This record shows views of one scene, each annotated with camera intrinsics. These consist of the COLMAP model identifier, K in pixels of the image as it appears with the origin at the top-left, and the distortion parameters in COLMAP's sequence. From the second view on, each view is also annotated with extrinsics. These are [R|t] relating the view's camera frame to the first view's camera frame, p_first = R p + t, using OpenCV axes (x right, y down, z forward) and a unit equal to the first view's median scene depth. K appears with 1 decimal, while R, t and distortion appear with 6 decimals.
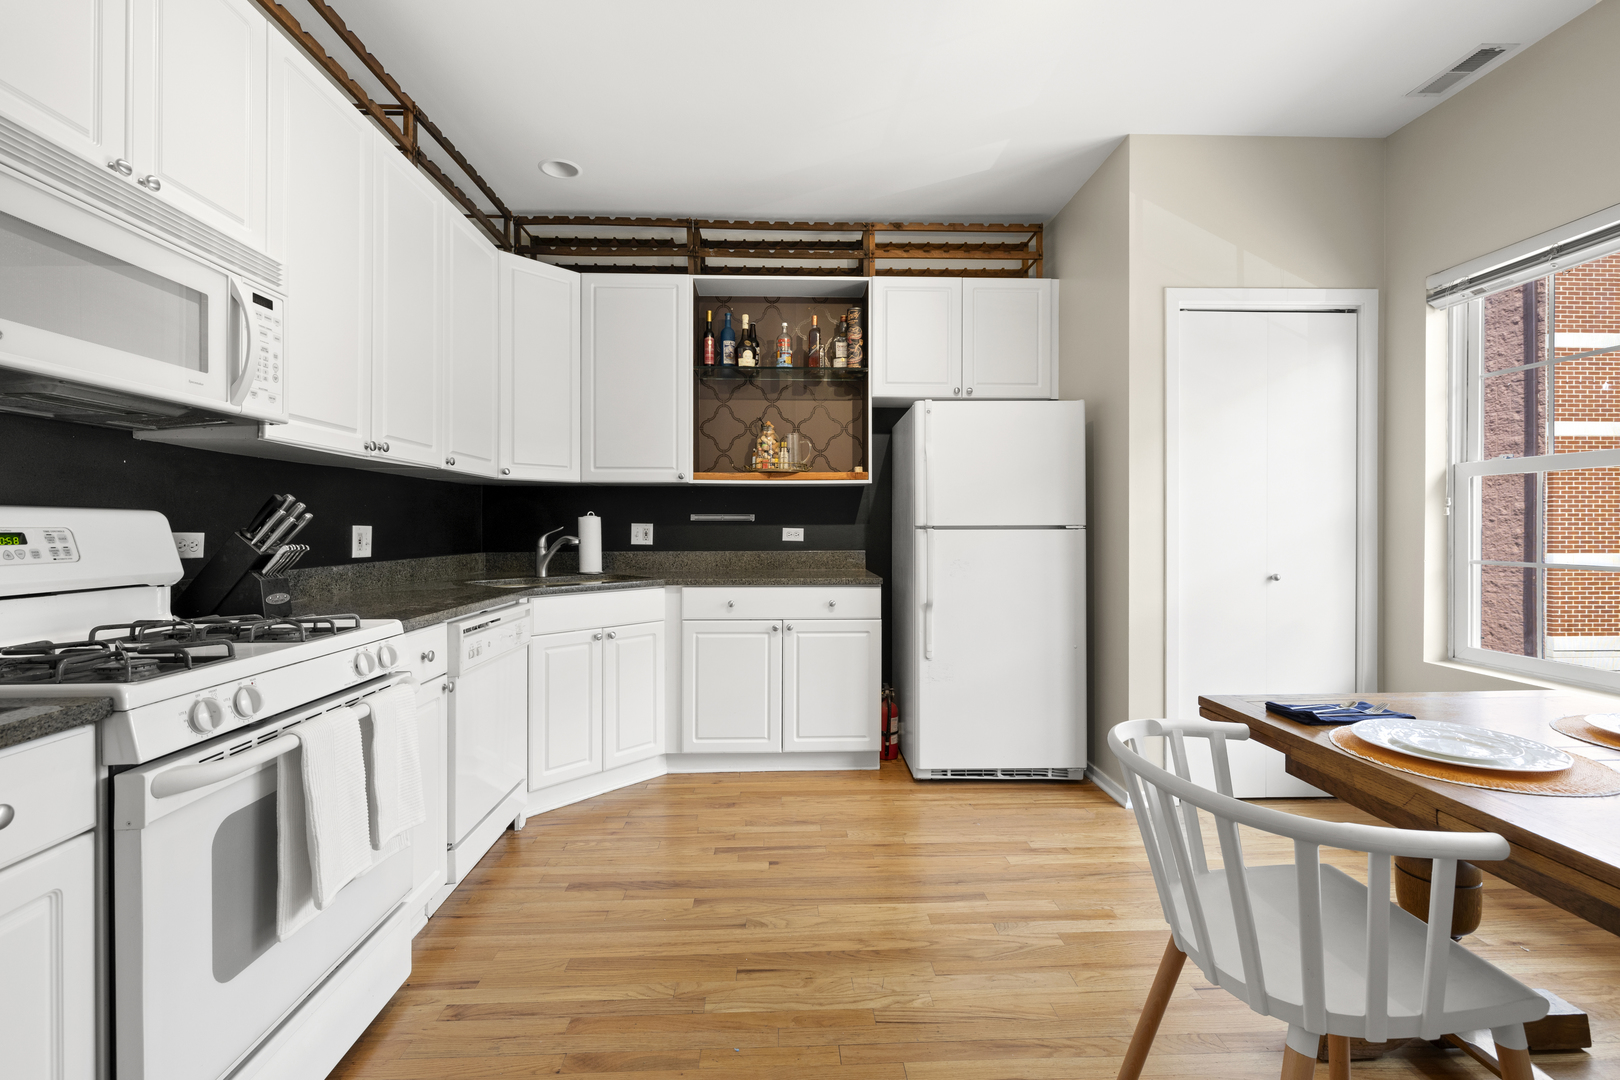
lens RADIAL K [[710.0, 0, 808.5], [0, 710.0, 530.9], [0, 0, 1]] dist [0.000742, 0.000225]
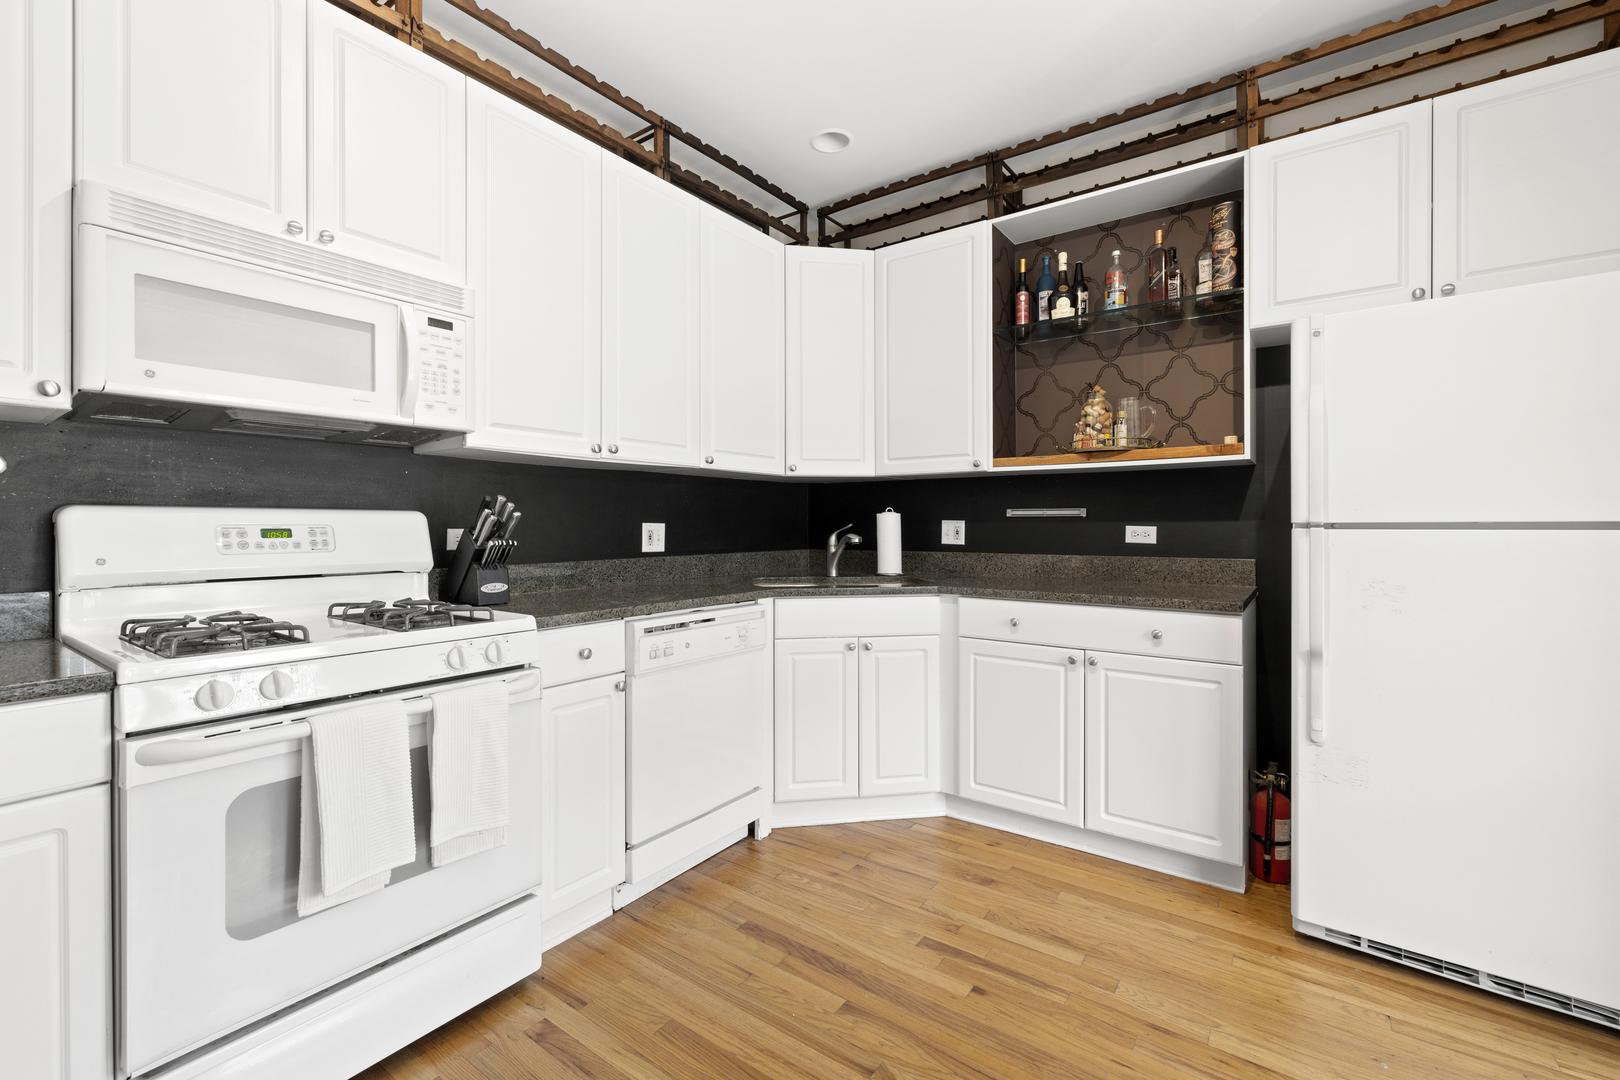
lens RADIAL K [[693.5, 0, 807.1], [0, 693.5, 528.6], [0, 0, 1]] dist [-0.000532, 0.000163]
pose [[0.781728, 0.004041, -0.623607, 0.191332], [-0.003476, 0.999992, 0.002123, -0.001624], [0.623610, 0.000508, 0.781735, 0.259149]]
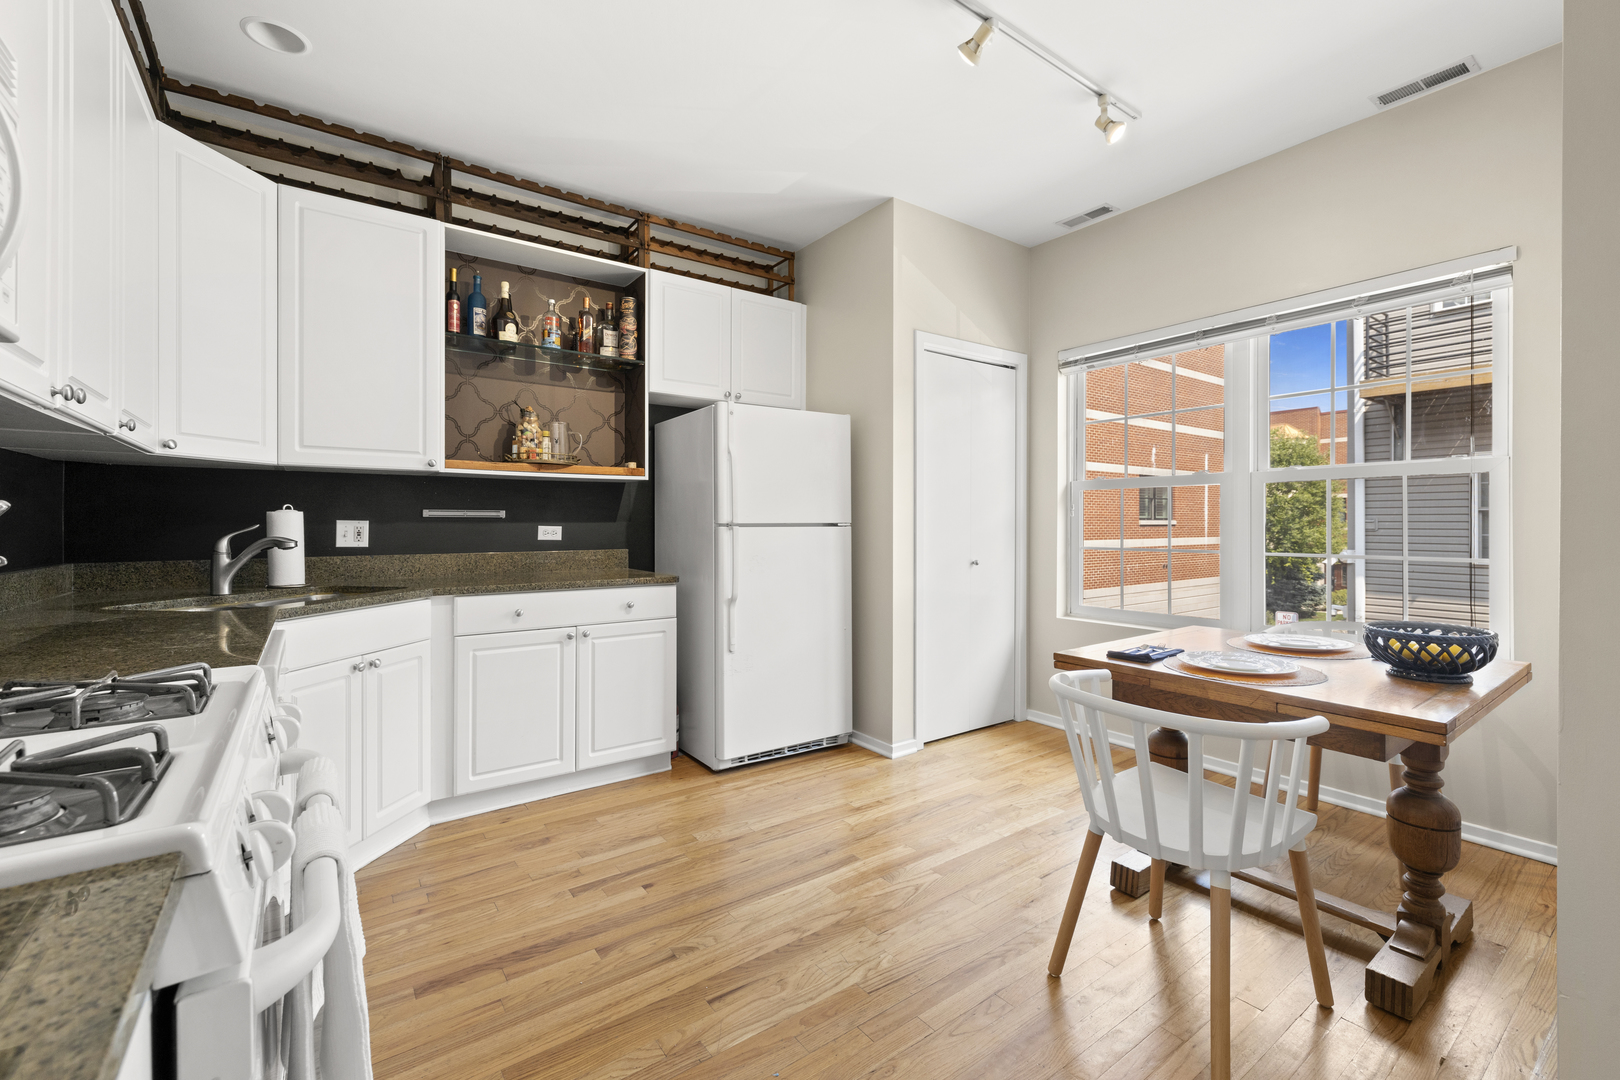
lens RADIAL K [[683.3, 0, 807.2], [0, 683.3, 529.0], [0, 0, 1]] dist [0.002353, 0.000298]
pose [[0.833857, -0.003798, 0.551967, -0.278629], [0.003794, 0.999992, 0.001149, 0.000395], [-0.551967, 0.001136, 0.833865, 0.104930]]
